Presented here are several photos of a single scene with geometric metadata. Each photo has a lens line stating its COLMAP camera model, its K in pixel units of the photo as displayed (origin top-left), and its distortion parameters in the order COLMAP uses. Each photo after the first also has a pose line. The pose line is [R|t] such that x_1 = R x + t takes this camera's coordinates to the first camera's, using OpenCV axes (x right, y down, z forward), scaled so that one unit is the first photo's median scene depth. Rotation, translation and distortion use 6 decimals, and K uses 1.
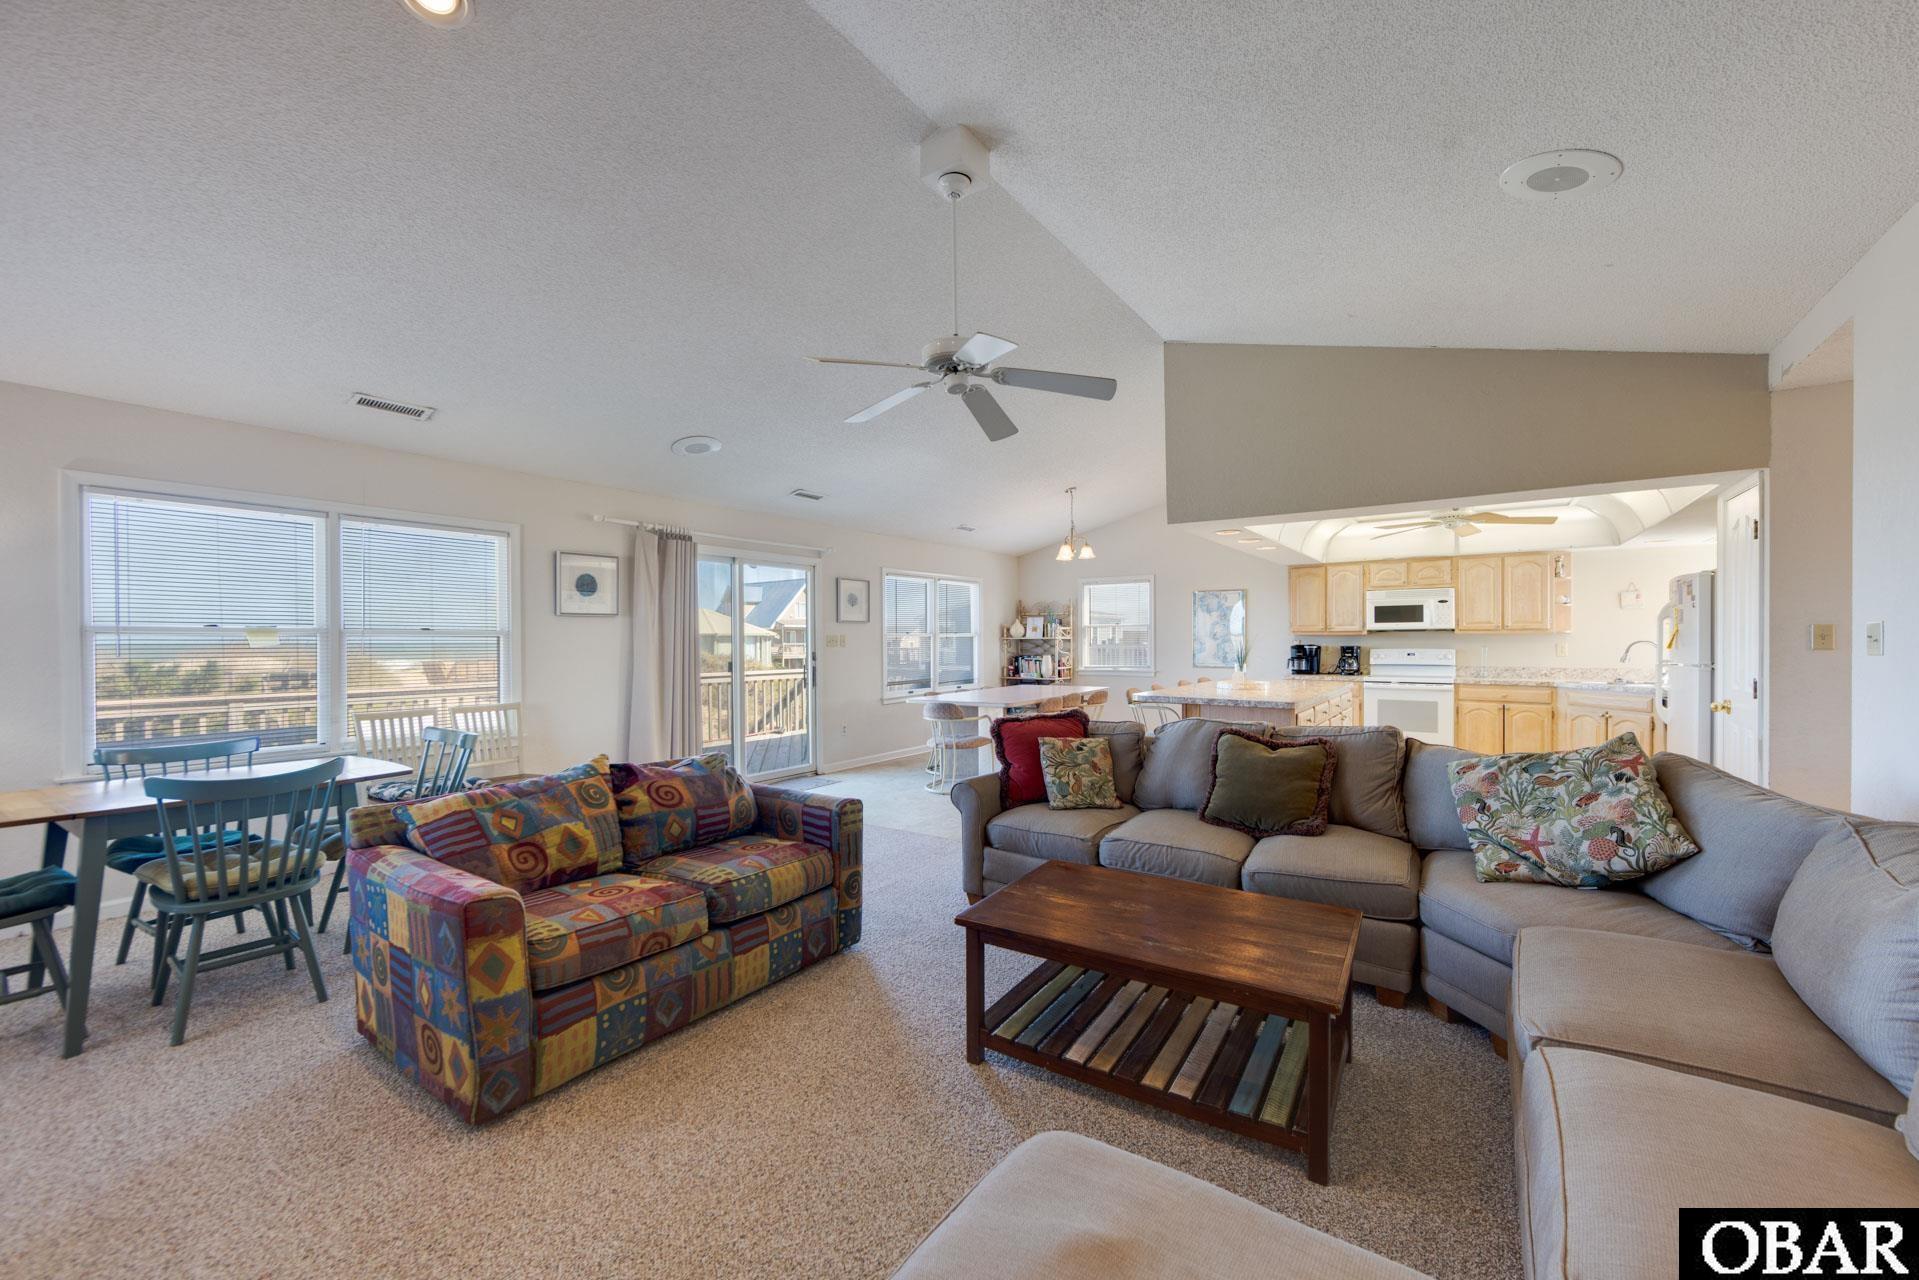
lens RADIAL K [[754.6, 0, 956.1], [0, 754.6, 646.7], [0, 0, 1]] dist [-0.001992, 0.000155]
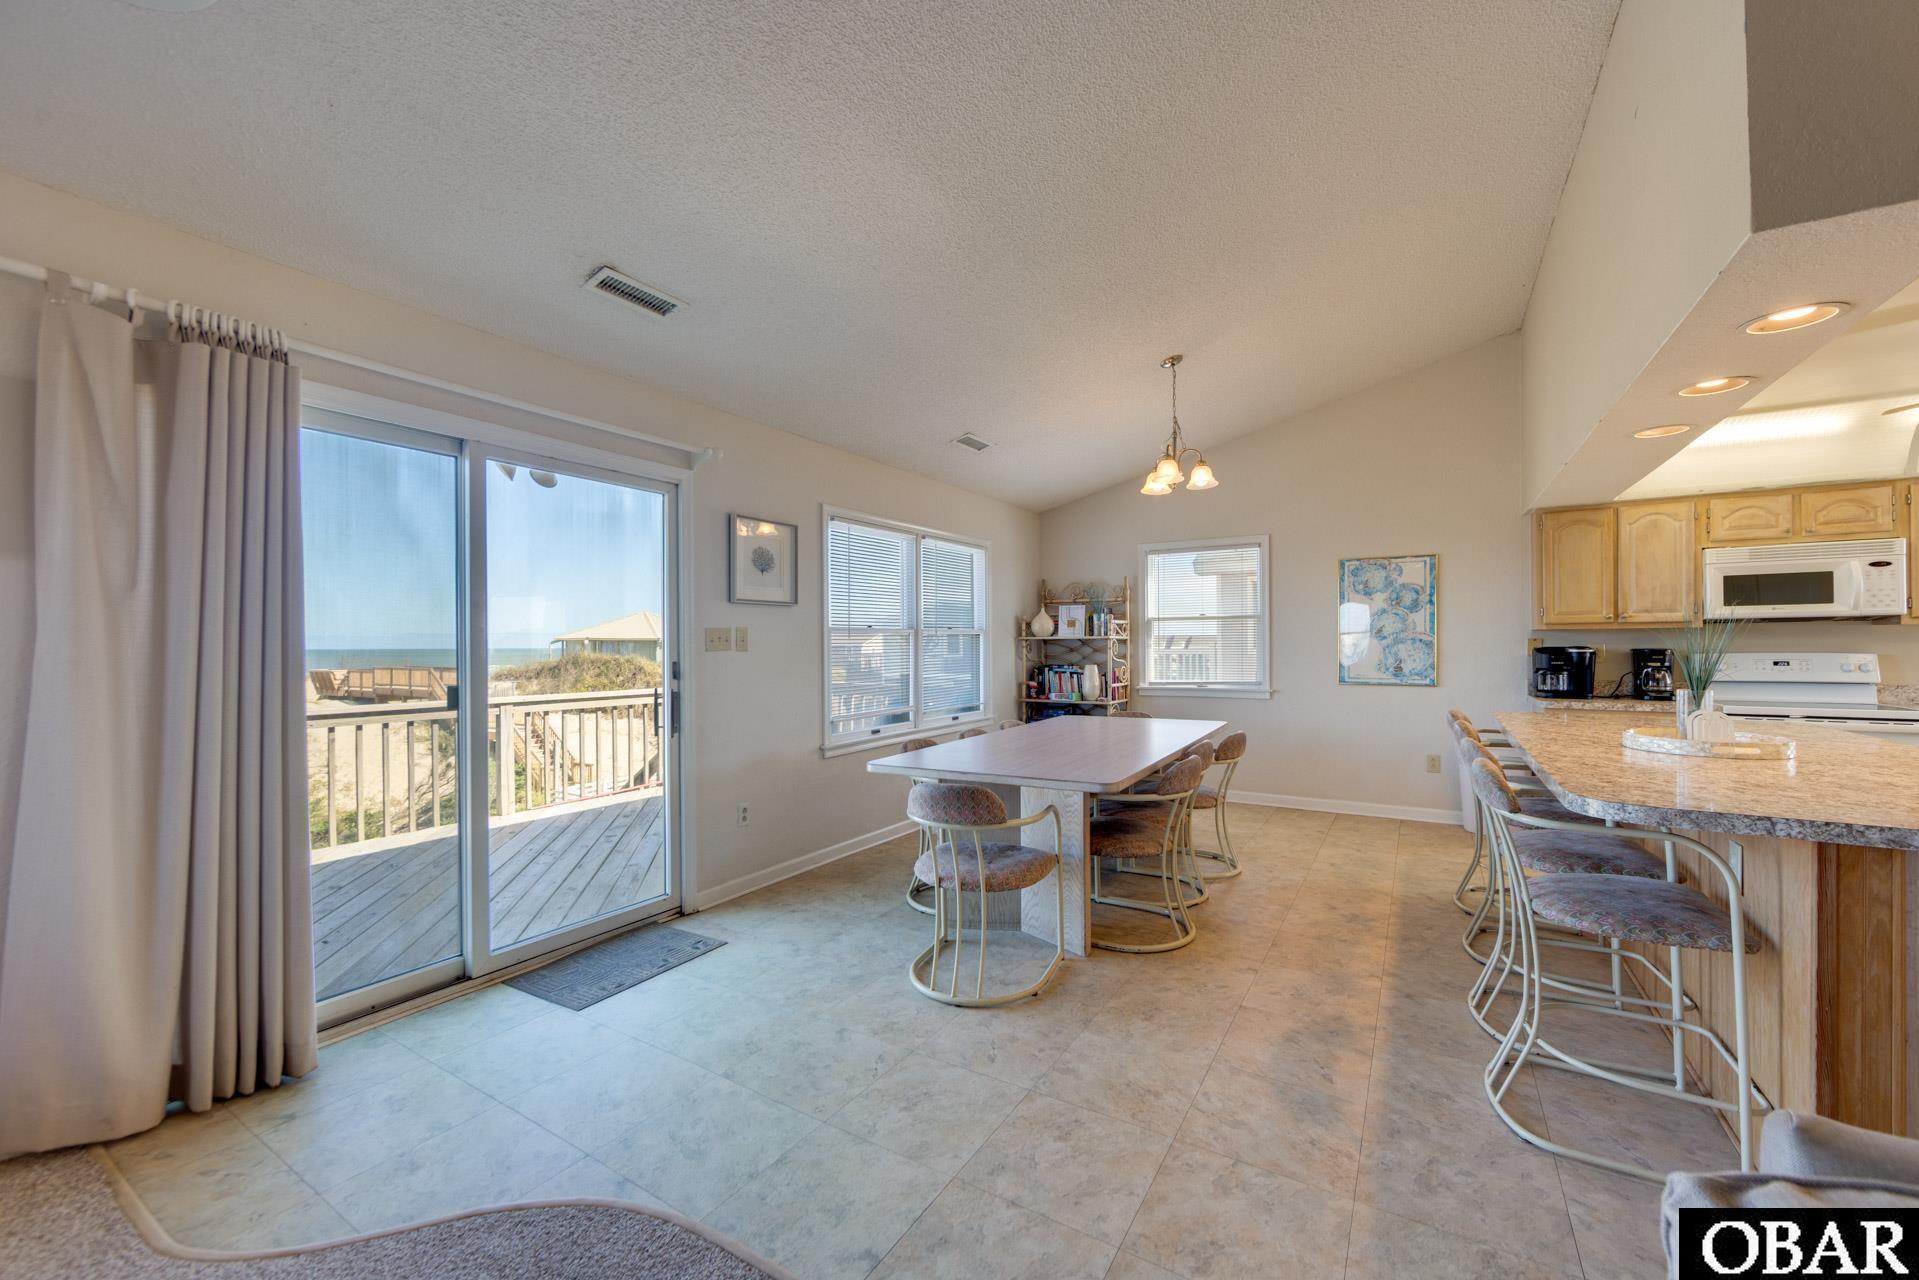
lens RADIAL K [[754.6, 0, 959.6], [0, 754.6, 639.8], [0, 0, 1]] dist [-0.001992, 0.000155]
pose [[0.998396, -0.000718, 0.056616, -0.031861], [0.001678, 0.999856, -0.016900, 0.001264], [-0.056595, 0.016968, 0.998253, 0.473944]]
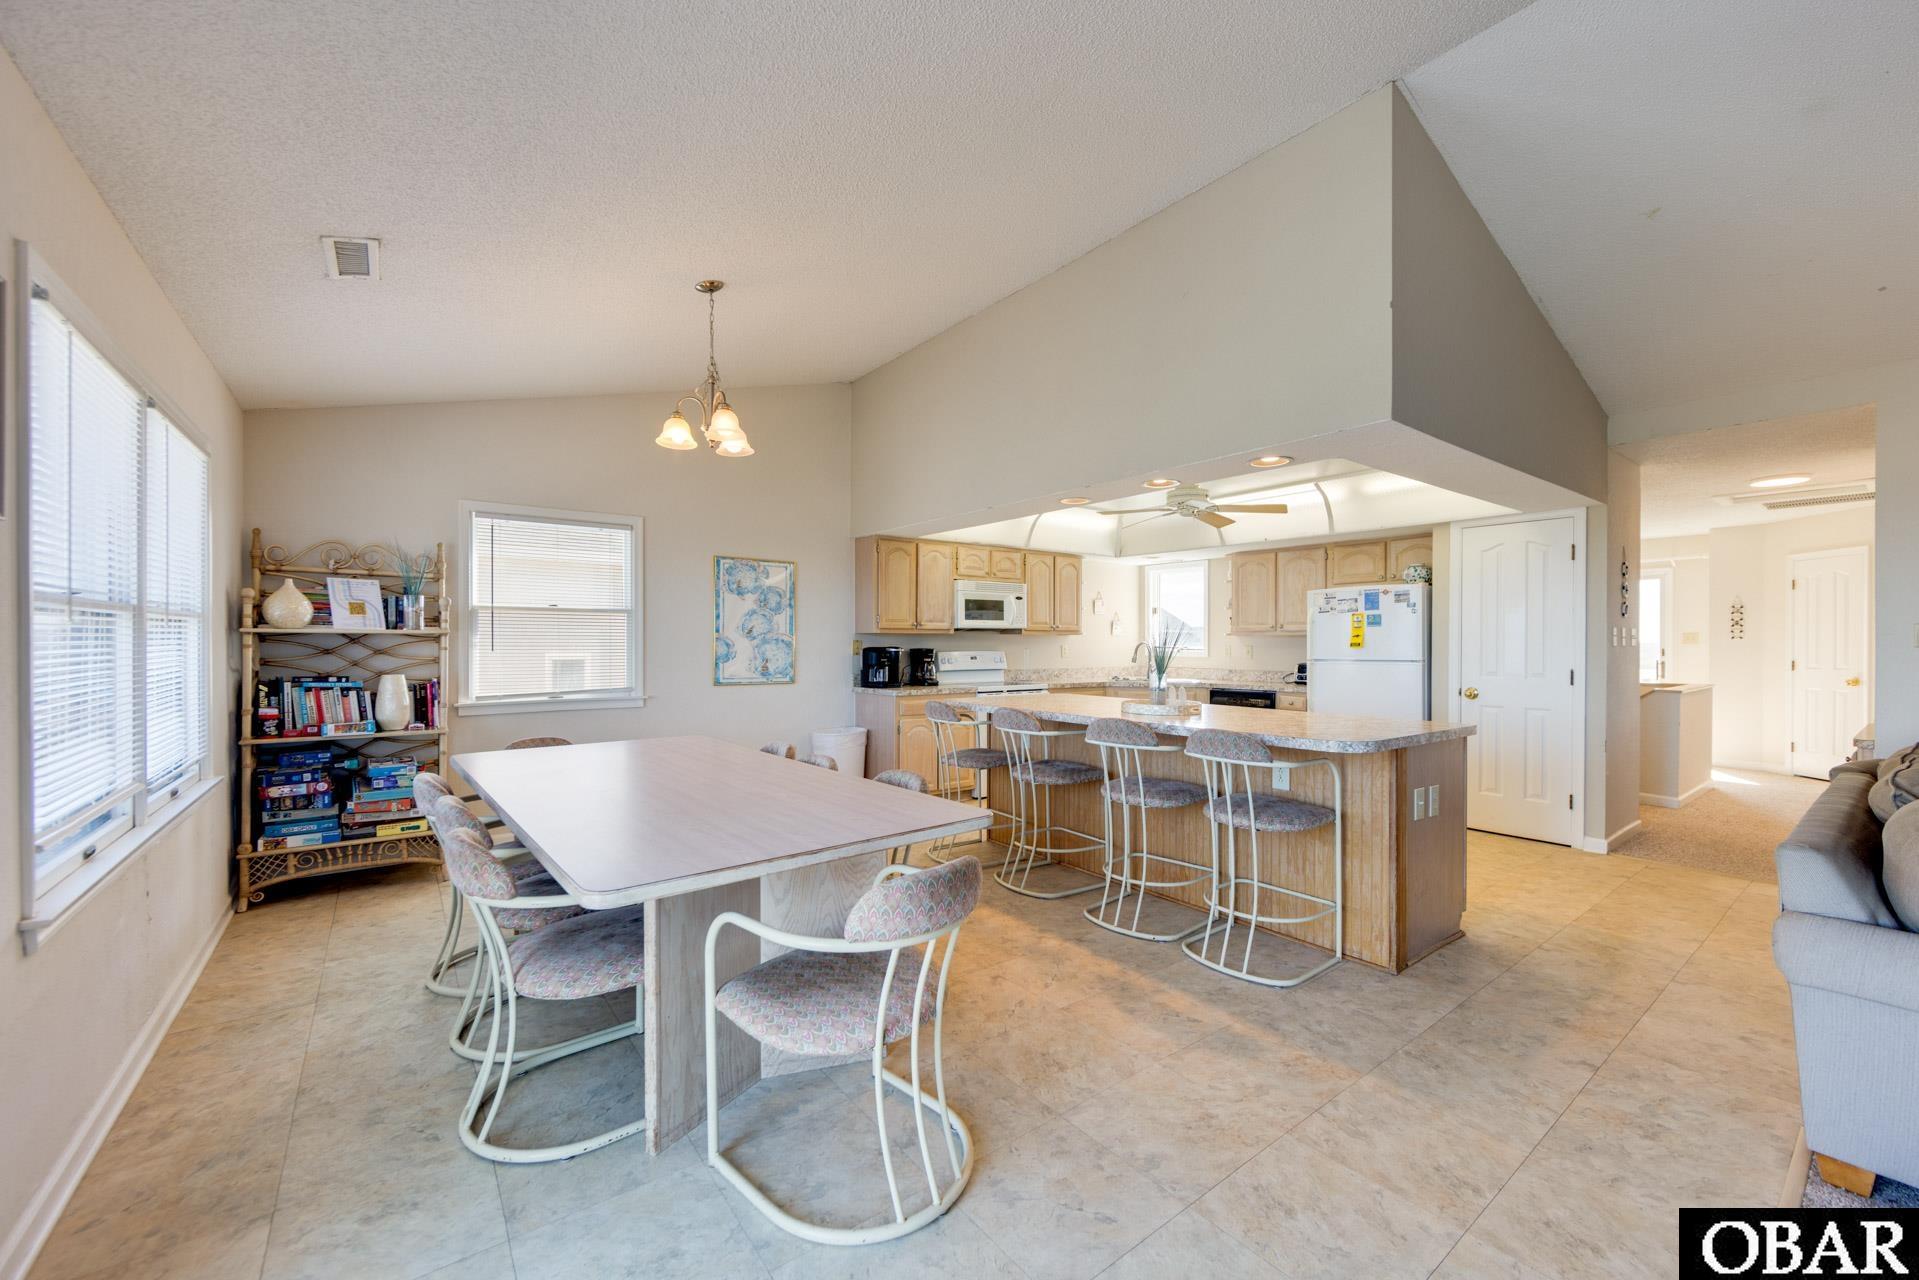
lens RADIAL K [[754.6, 0, 962.6], [0, 754.6, 640.8], [0, 0, 1]] dist [-0.001992, 0.000155]
pose [[0.302175, 0.009265, 0.953207, -0.215822], [0.008230, 0.999890, -0.012328, 0.001152], [-0.953217, 0.011570, 0.302066, 0.741896]]
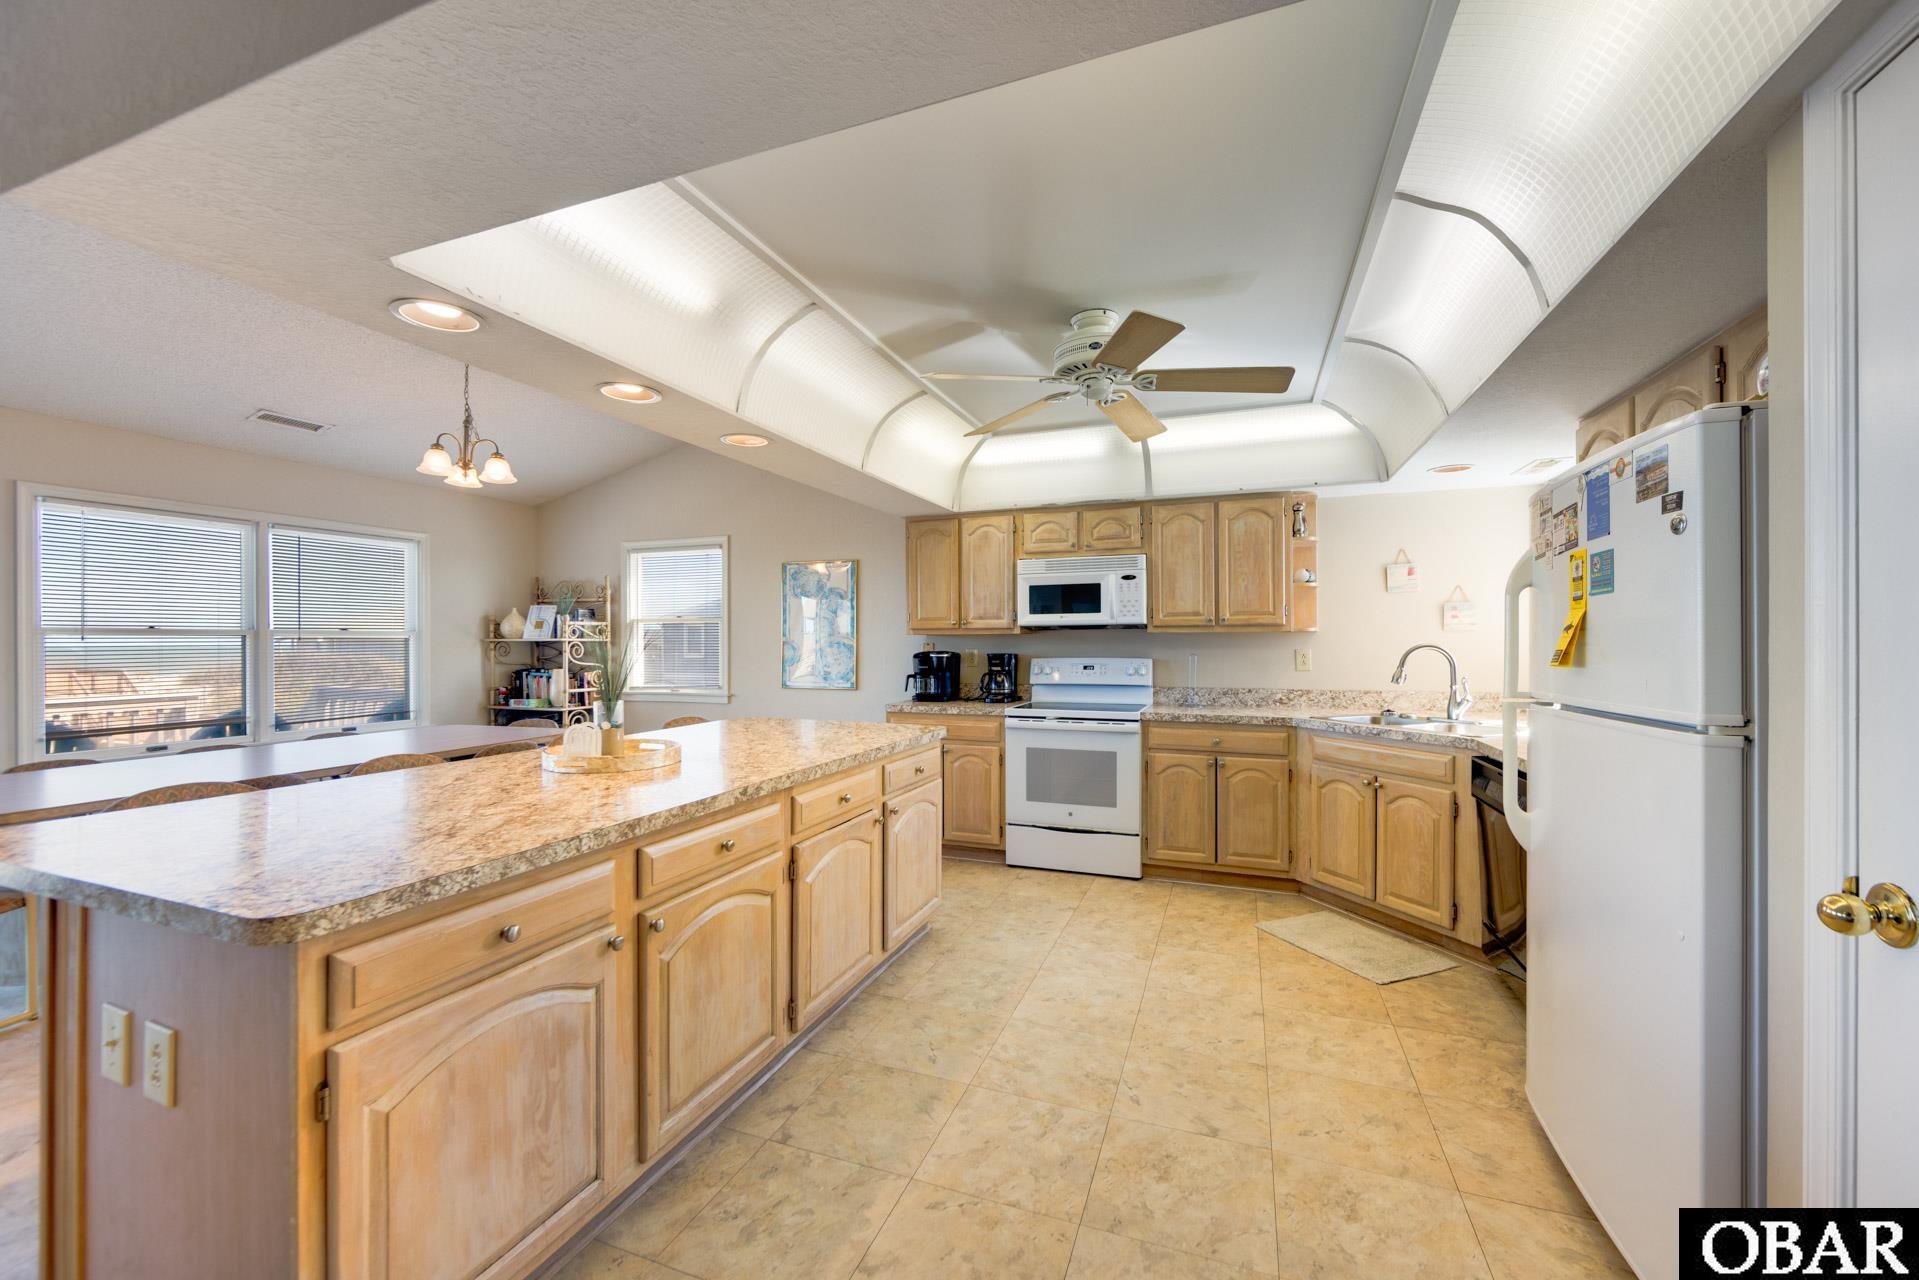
lens RADIAL K [[754.6, 0, 963.2], [0, 754.6, 644.2], [0, 0, 1]] dist [-0.001992, 0.000155]
pose [[0.968262, 0.002342, 0.249926, 0.351320], [0.000227, 0.999947, -0.010248, -0.002249], [-0.249936, 0.009980, 0.968211, 0.436472]]
